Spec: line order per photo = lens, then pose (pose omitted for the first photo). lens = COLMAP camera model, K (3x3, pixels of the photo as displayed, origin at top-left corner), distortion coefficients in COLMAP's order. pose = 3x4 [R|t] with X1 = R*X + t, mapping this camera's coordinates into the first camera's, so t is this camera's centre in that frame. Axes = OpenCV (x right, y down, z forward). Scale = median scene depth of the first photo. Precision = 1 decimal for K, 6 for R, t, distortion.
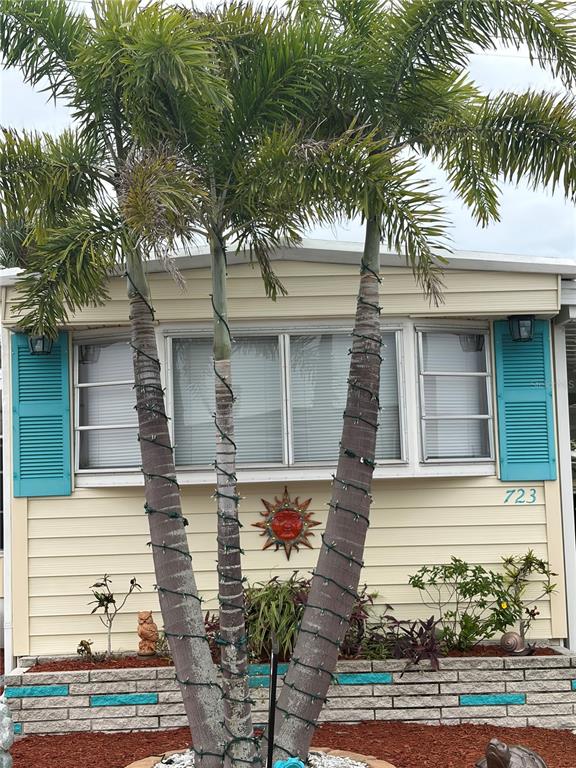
lens RADIAL K [[1220.5, 0, 294.2], [0, 1220.5, 386.1], [0, 0, 1]] dist [0.115818, 0.000000]
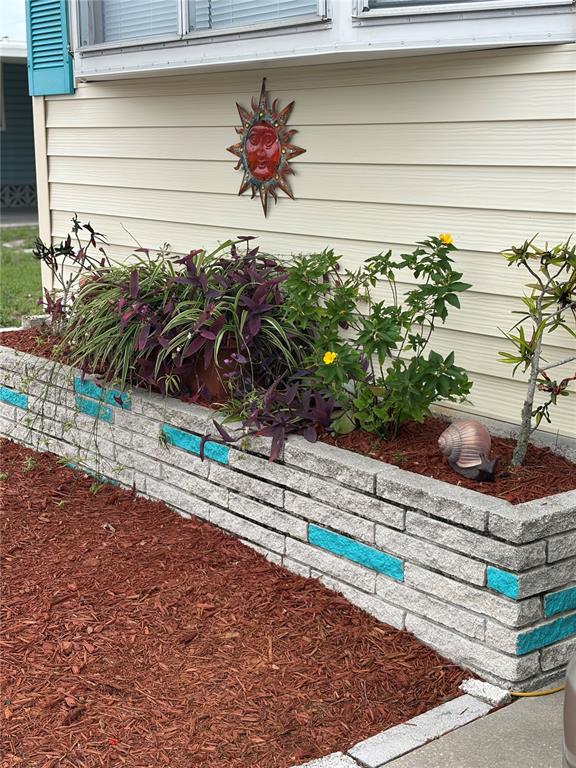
lens RADIAL K [[1220.5, 0, 281.4], [0, 1220.5, 390.4], [0, 0, 1]] dist [0.115818, 0.000000]
pose [[0.578529, 0.193628, -0.792346, 0.491745], [0.056021, 0.959689, 0.275426, 0.070581], [0.813736, -0.203730, 0.544360, 0.741618]]
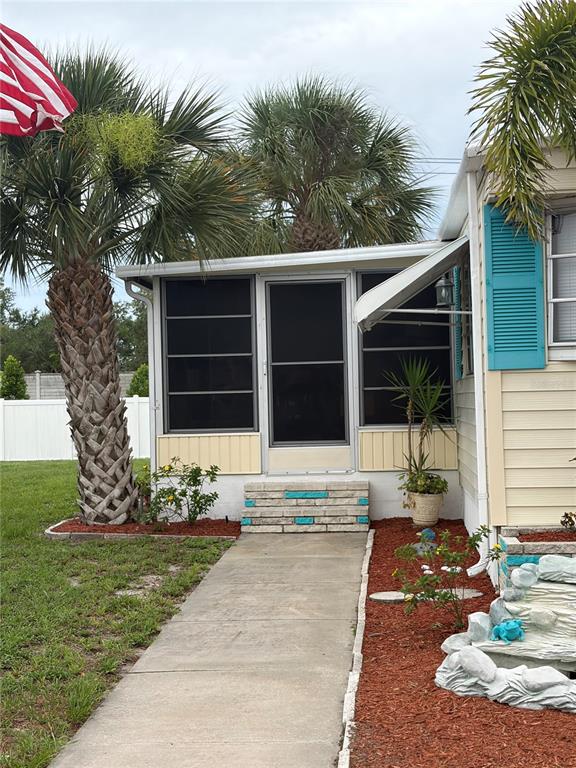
lens RADIAL K [[1220.5, 0, 288.1], [0, 1220.5, 384.6], [0, 0, 1]] dist [0.115818, 0.000000]
pose [[0.992010, 0.002415, -0.126135, -0.282391], [0.009307, 0.995691, 0.092267, 0.009389], [0.125815, -0.092704, 0.987713, -0.005395]]
